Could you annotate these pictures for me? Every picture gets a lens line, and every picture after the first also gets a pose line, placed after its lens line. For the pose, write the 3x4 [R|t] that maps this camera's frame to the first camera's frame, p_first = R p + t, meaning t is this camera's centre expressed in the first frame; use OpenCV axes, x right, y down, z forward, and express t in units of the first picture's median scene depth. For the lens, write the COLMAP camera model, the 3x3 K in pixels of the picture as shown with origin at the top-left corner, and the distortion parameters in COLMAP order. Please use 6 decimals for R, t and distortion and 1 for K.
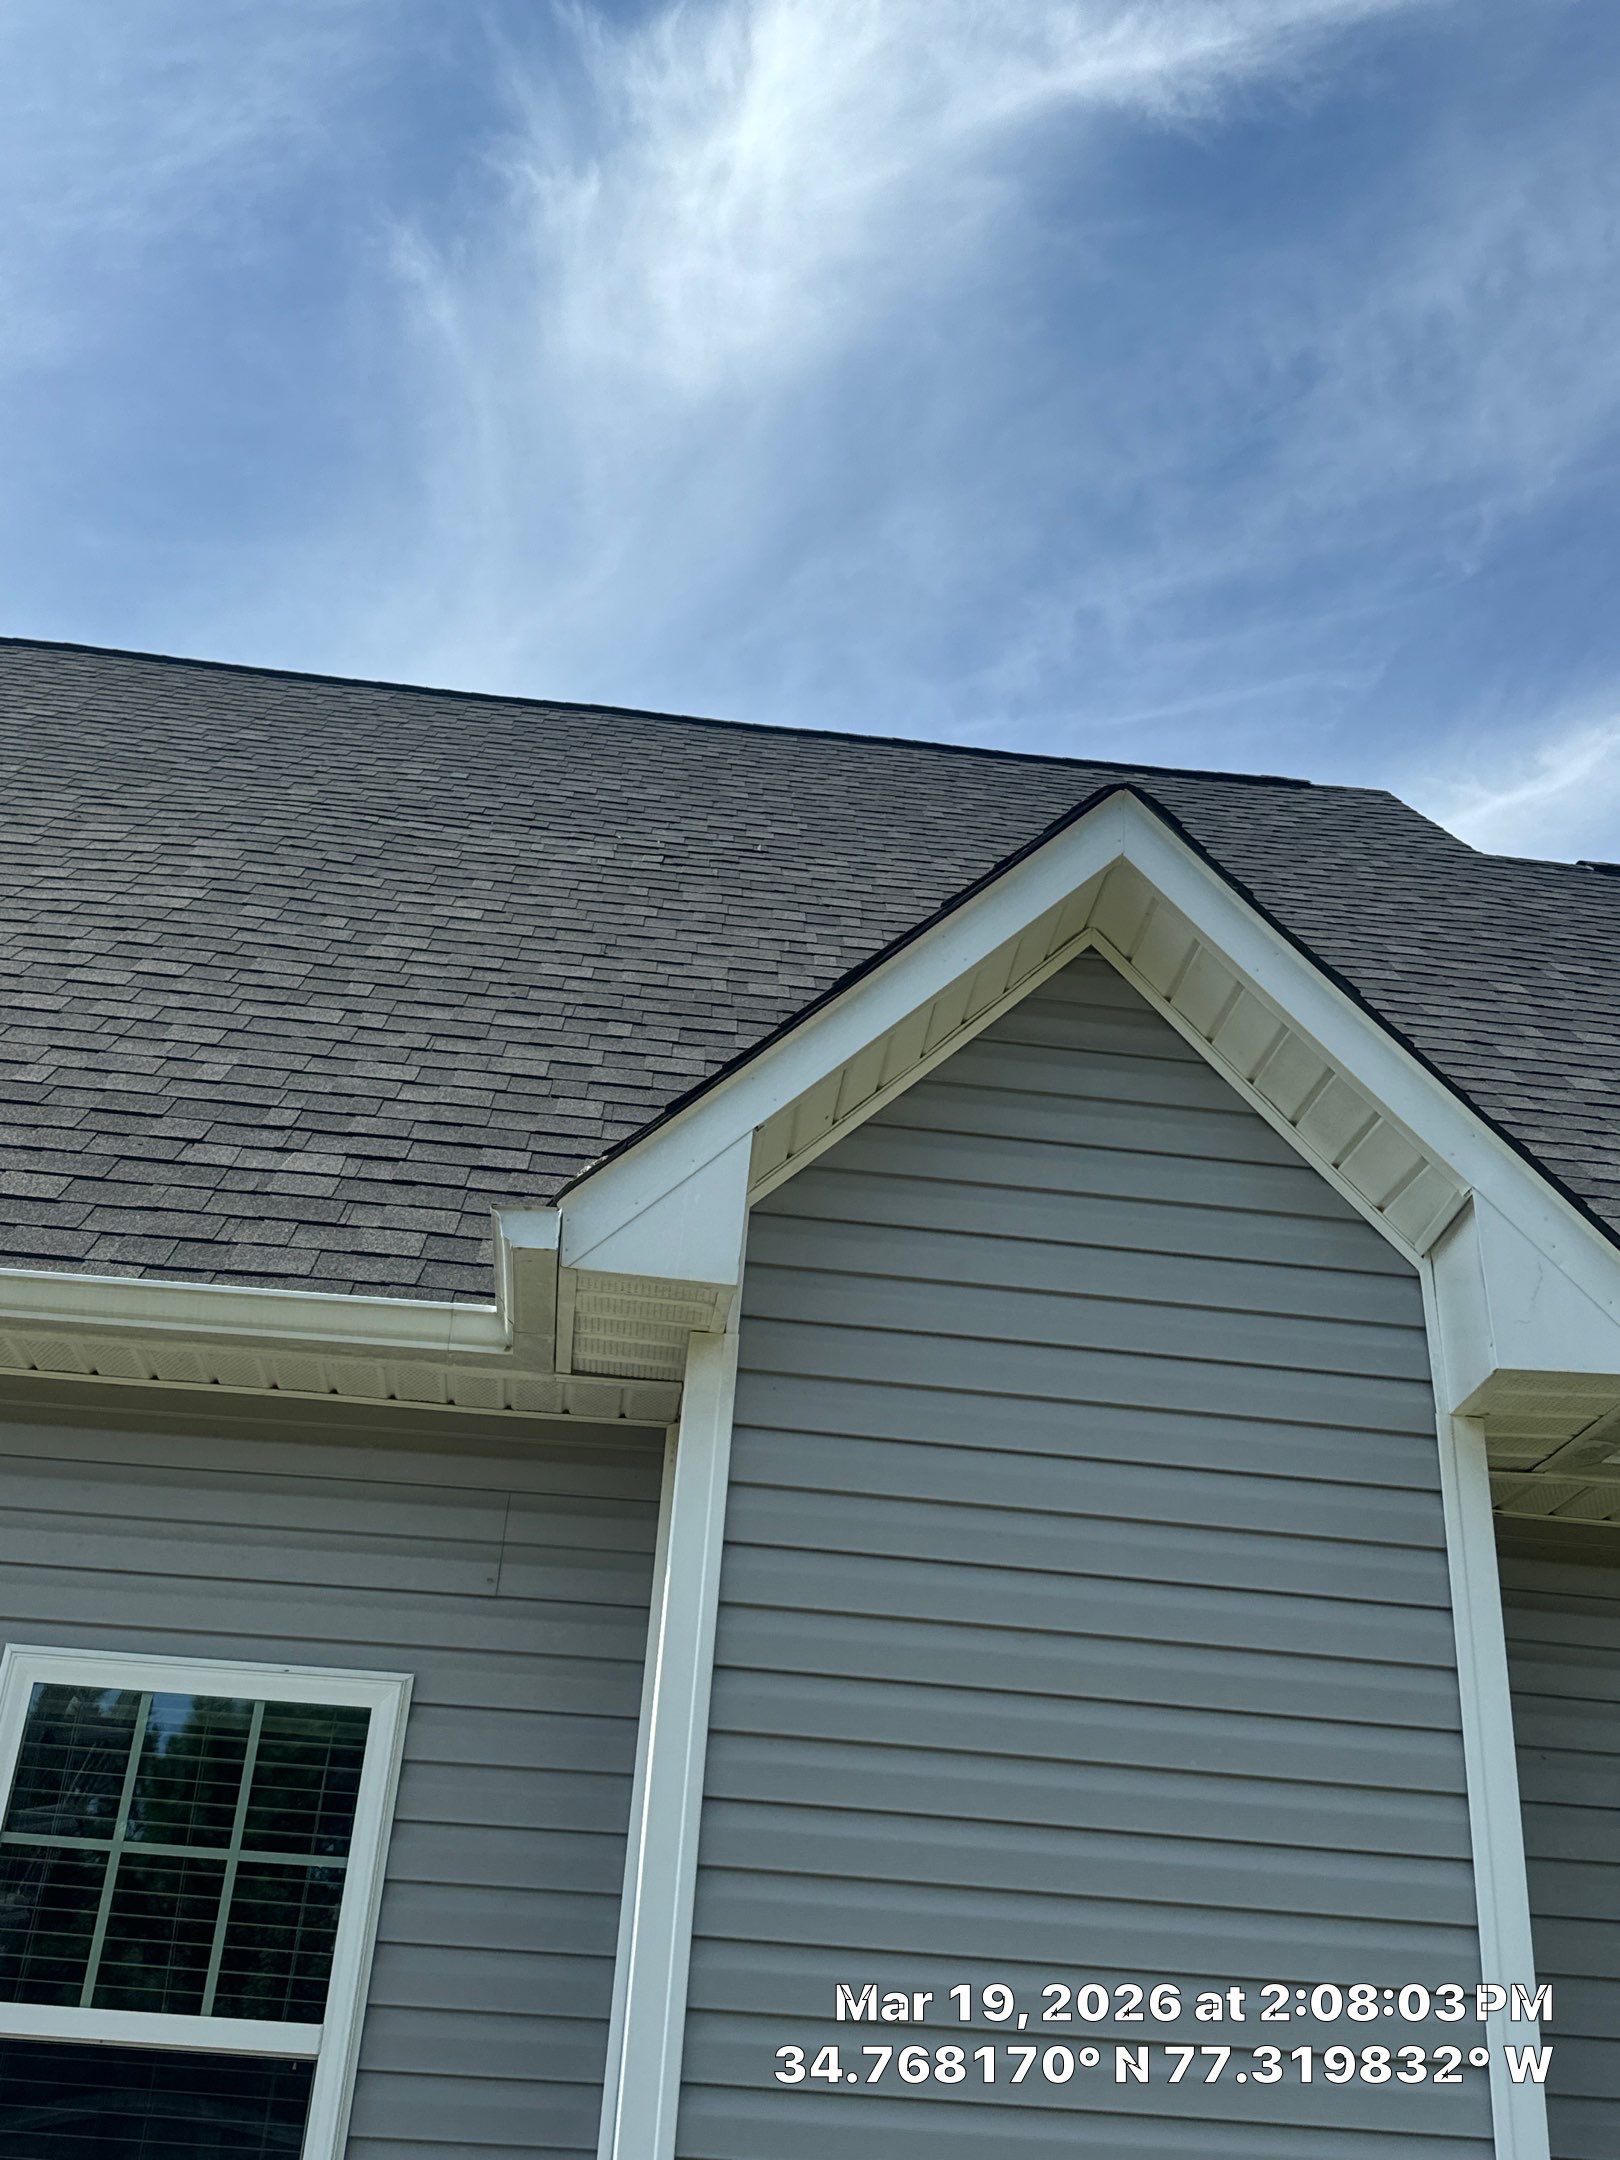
lens RADIAL K [[2138.7, 0, 812.1], [0, 2138.7, 1087.2], [0, 0, 1]] dist [0.181082, -0.378369]
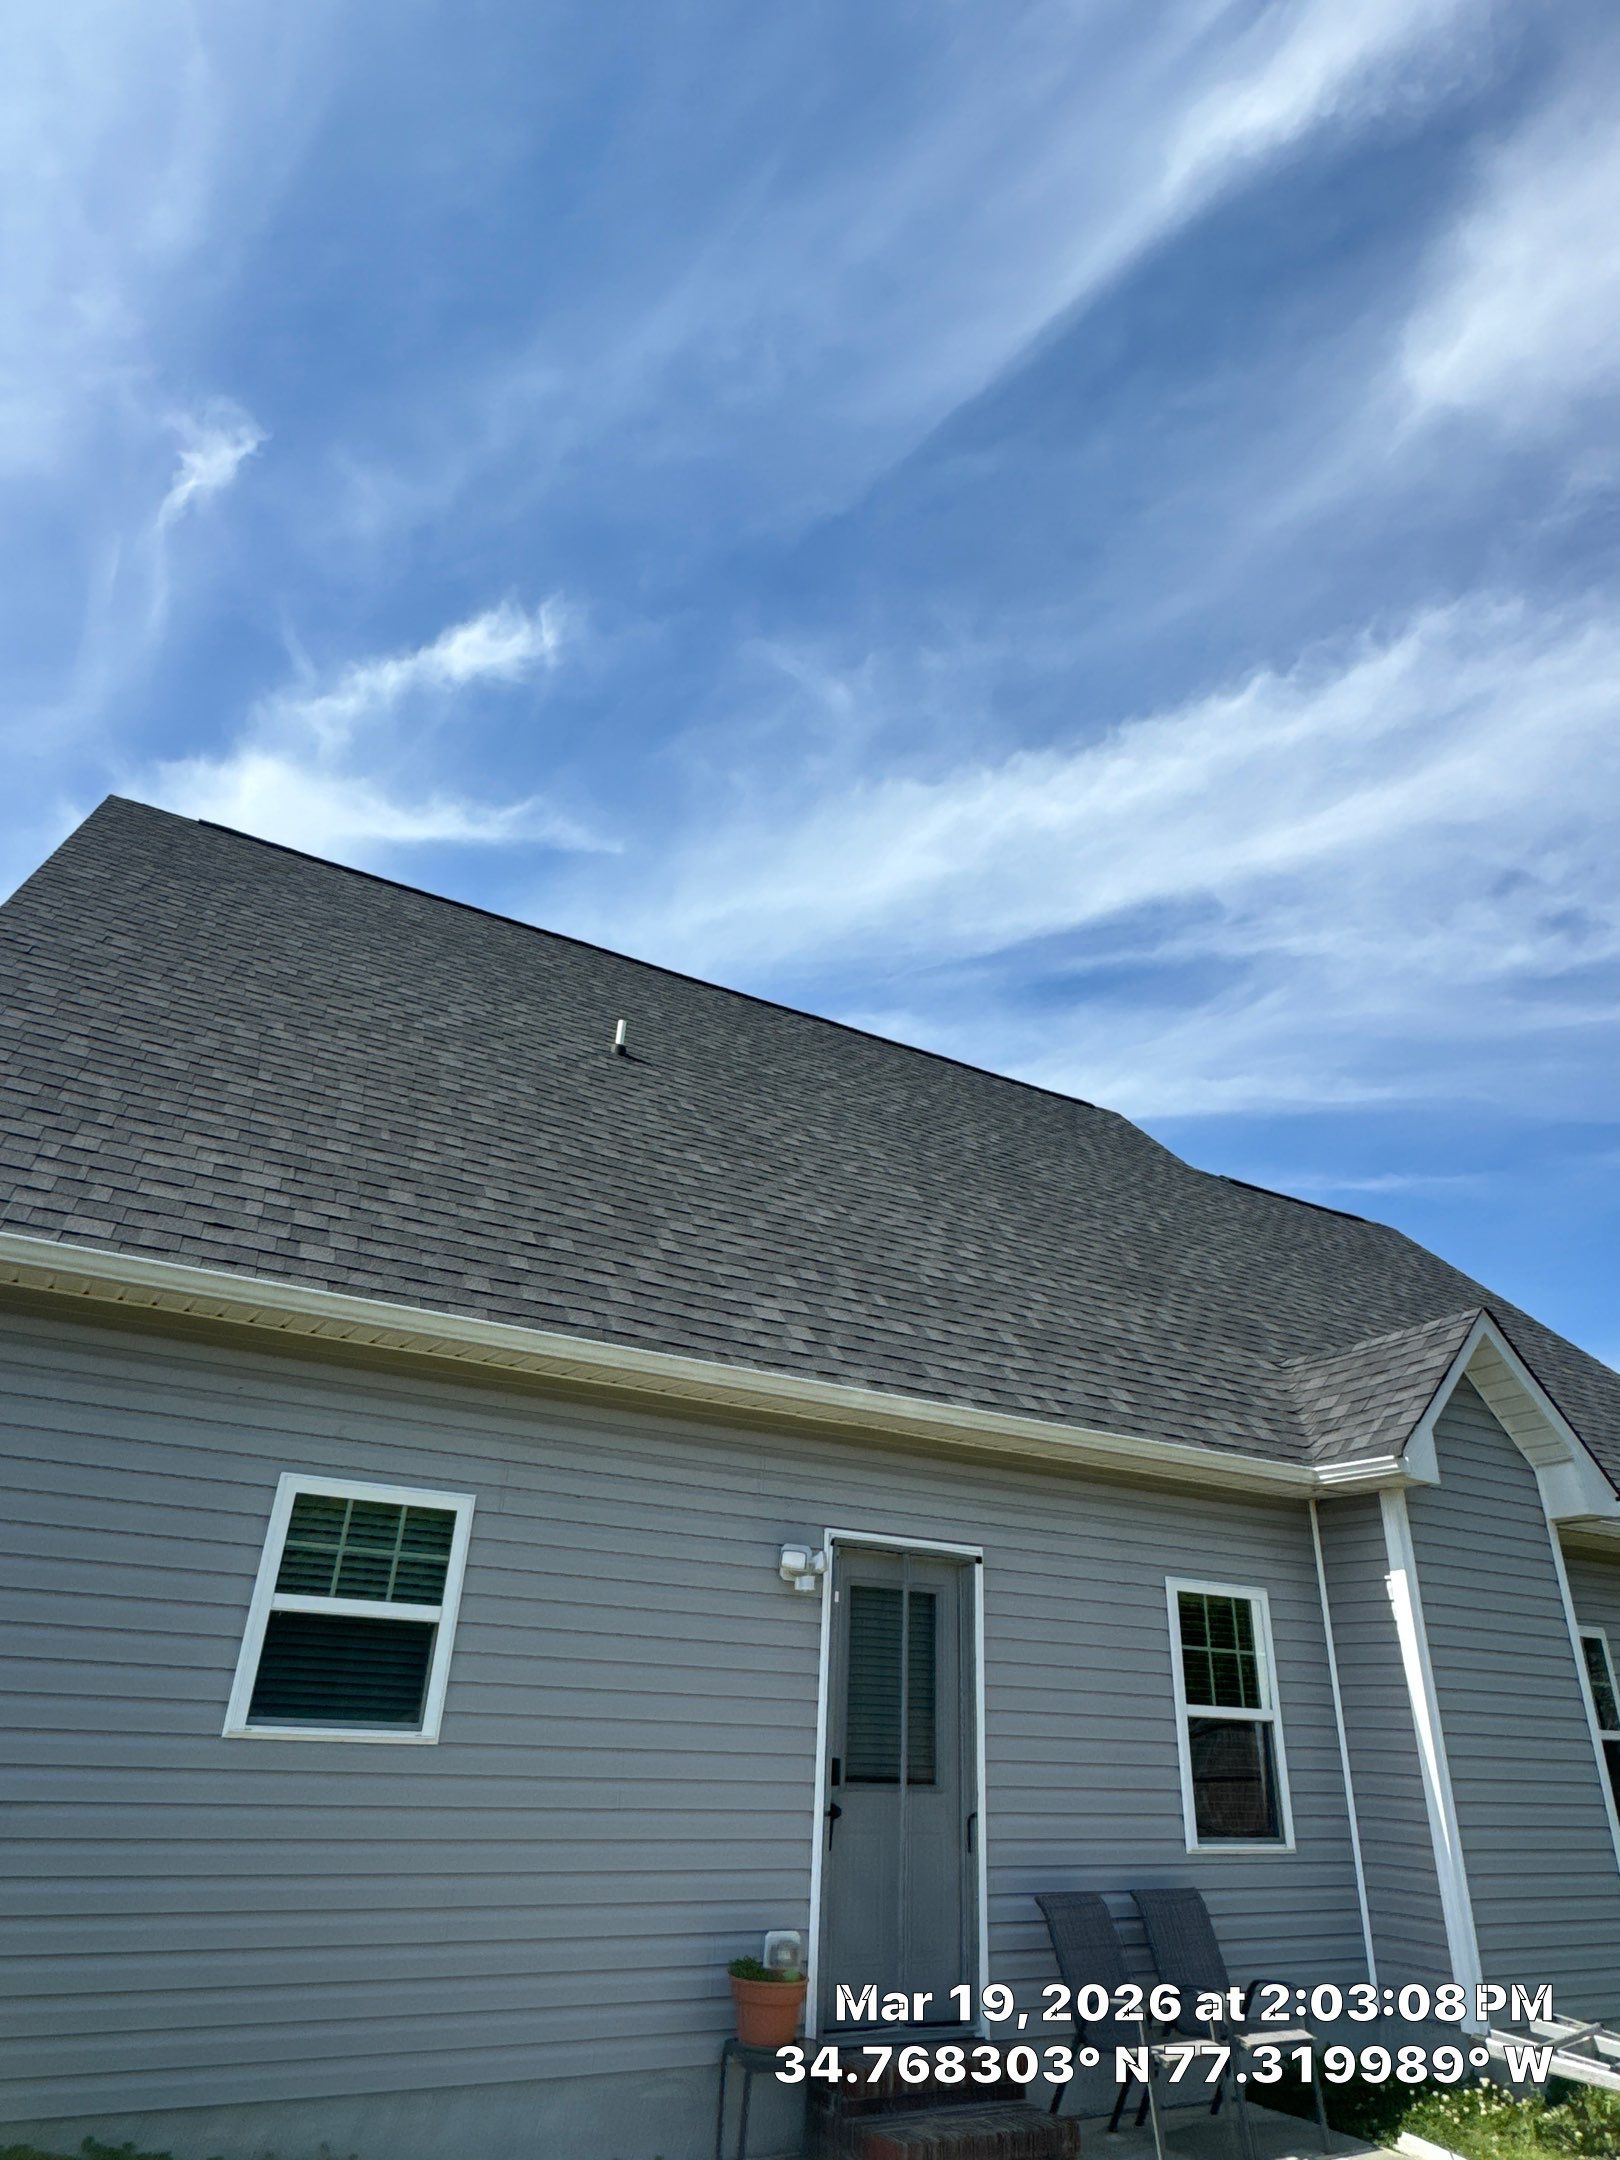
lens RADIAL K [[1287.8, 0, 818.1], [0, 1287.8, 1083.1], [0, 0, 1]] dist [-0.000692, -0.000599]
pose [[0.911183, 0.165144, 0.377457, -1.570476], [-0.172066, 0.984962, -0.015570, -0.280706], [-0.374352, -0.050760, 0.925896, -0.356280]]
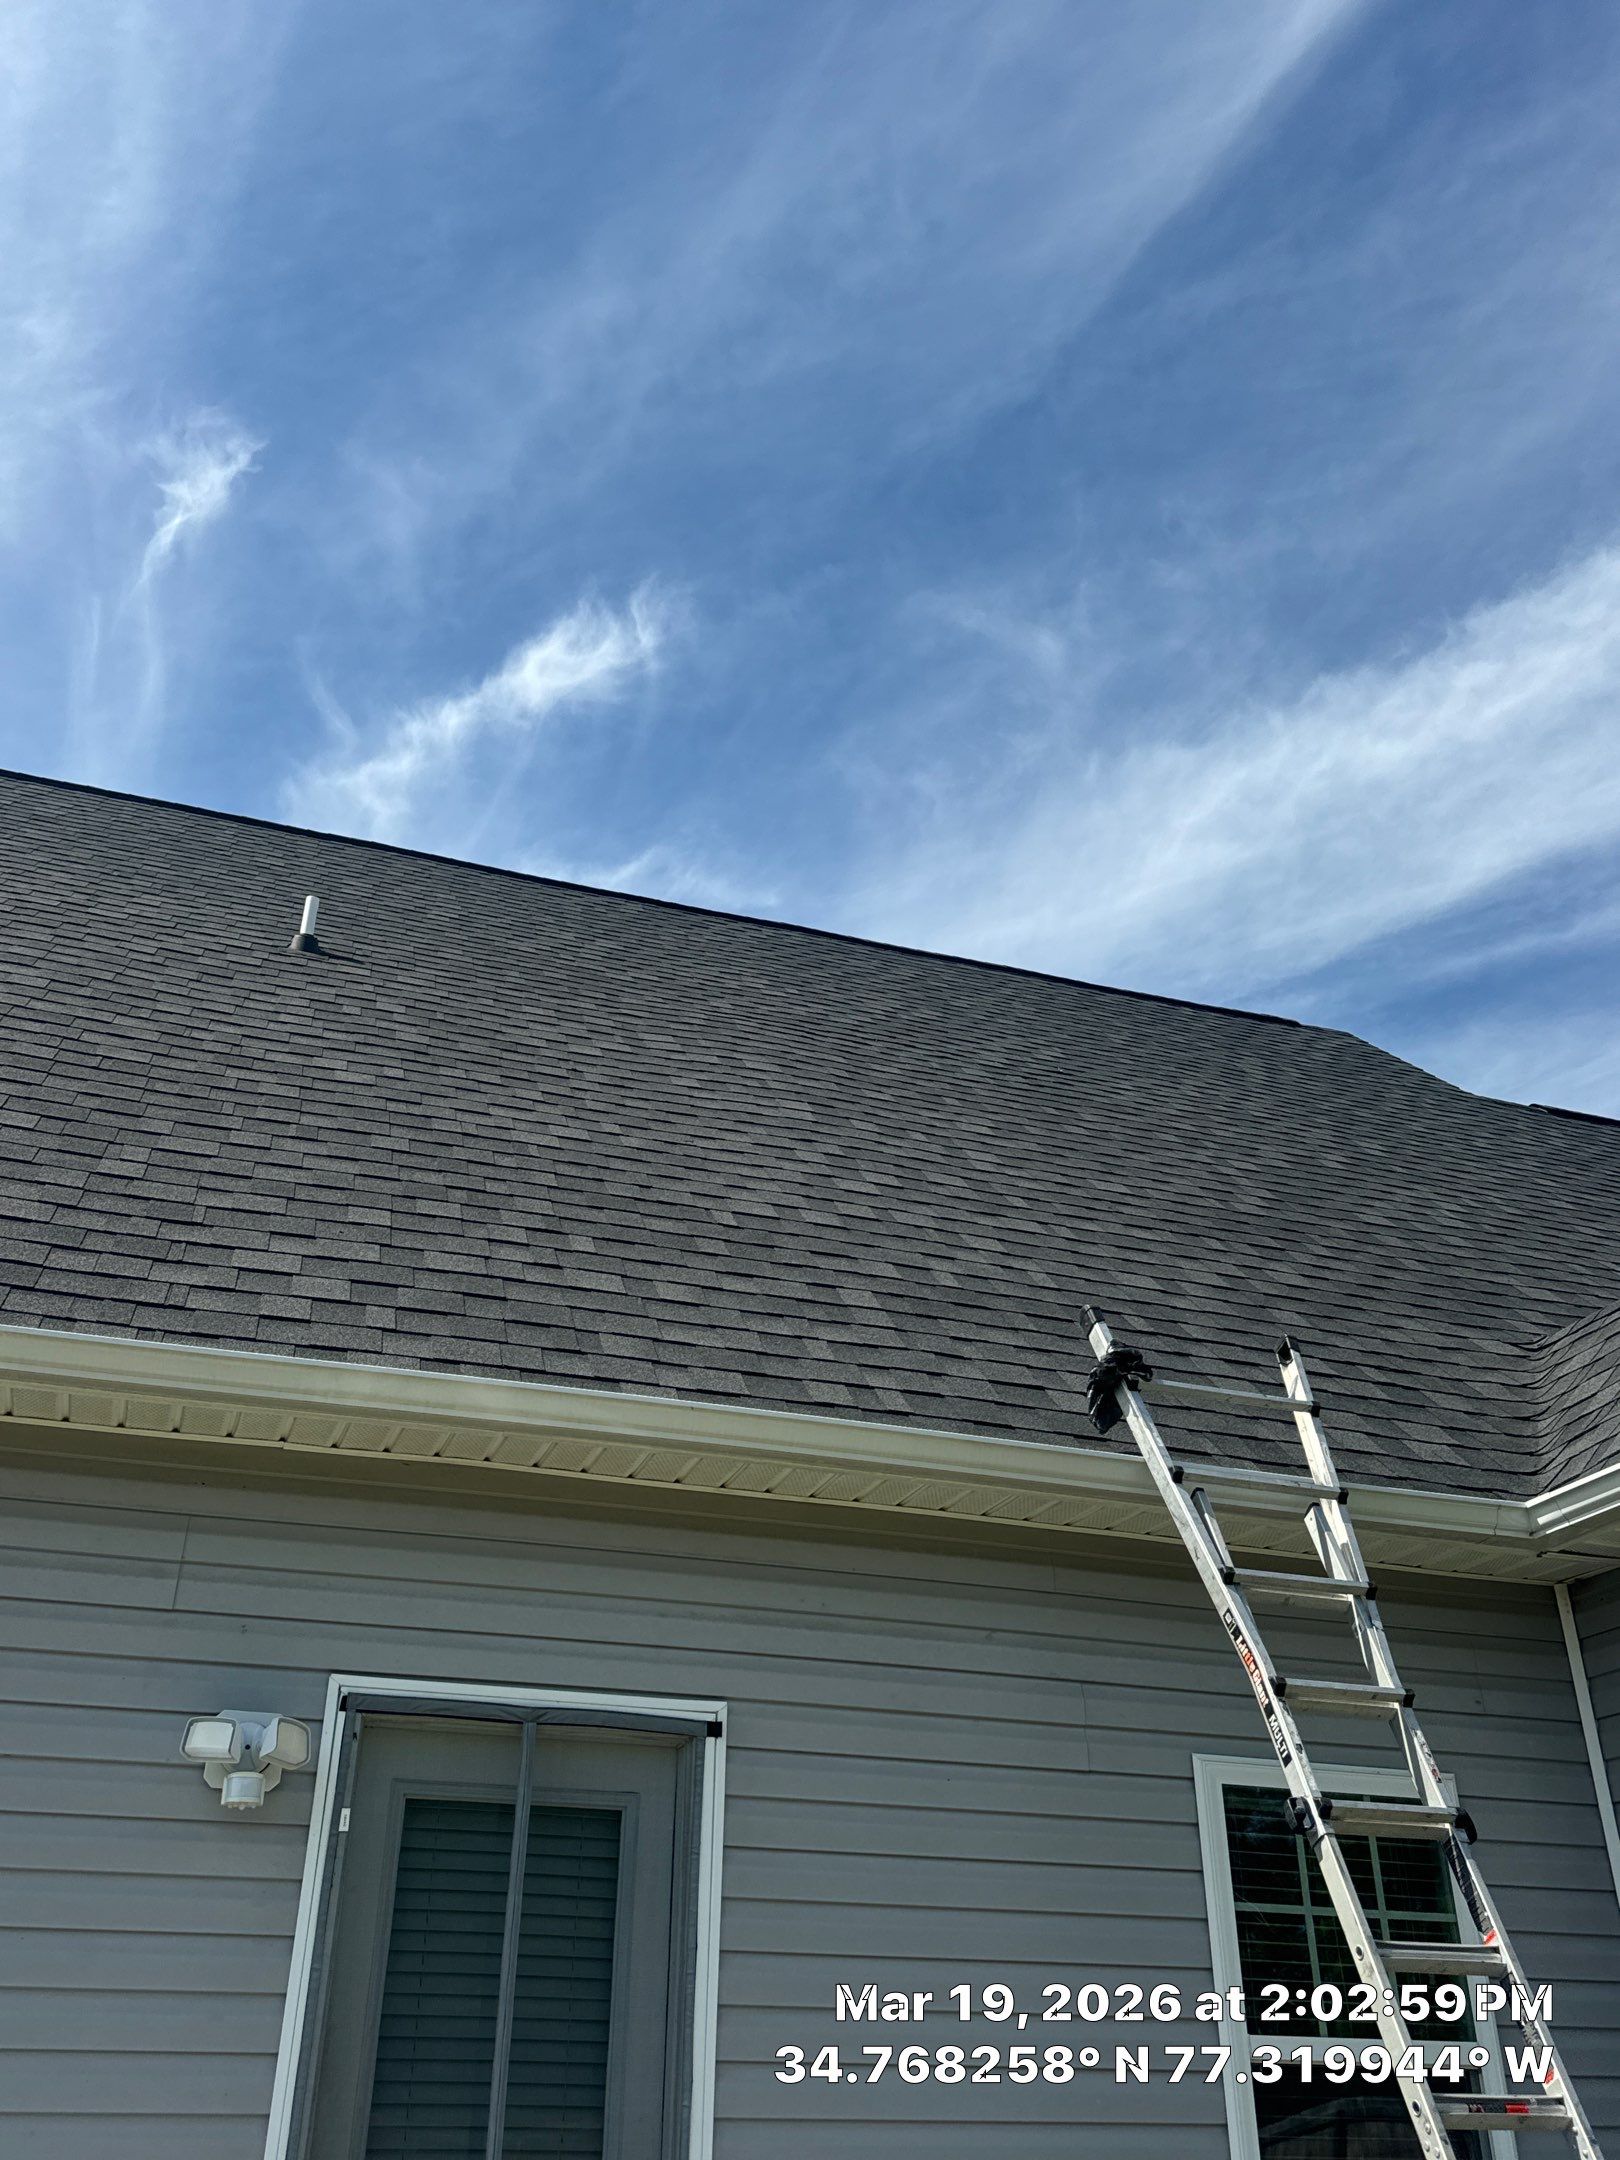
lens RADIAL K [[1750.9, 0, 752.4], [0, 1750.9, 1116.5], [0, 0, 1]] dist [0.072873, -0.084551]
pose [[0.979374, 0.057009, 0.193847, -0.887636], [-0.049705, 0.997866, -0.042343, -0.071265], [-0.195847, 0.031835, 0.980118, -0.005130]]
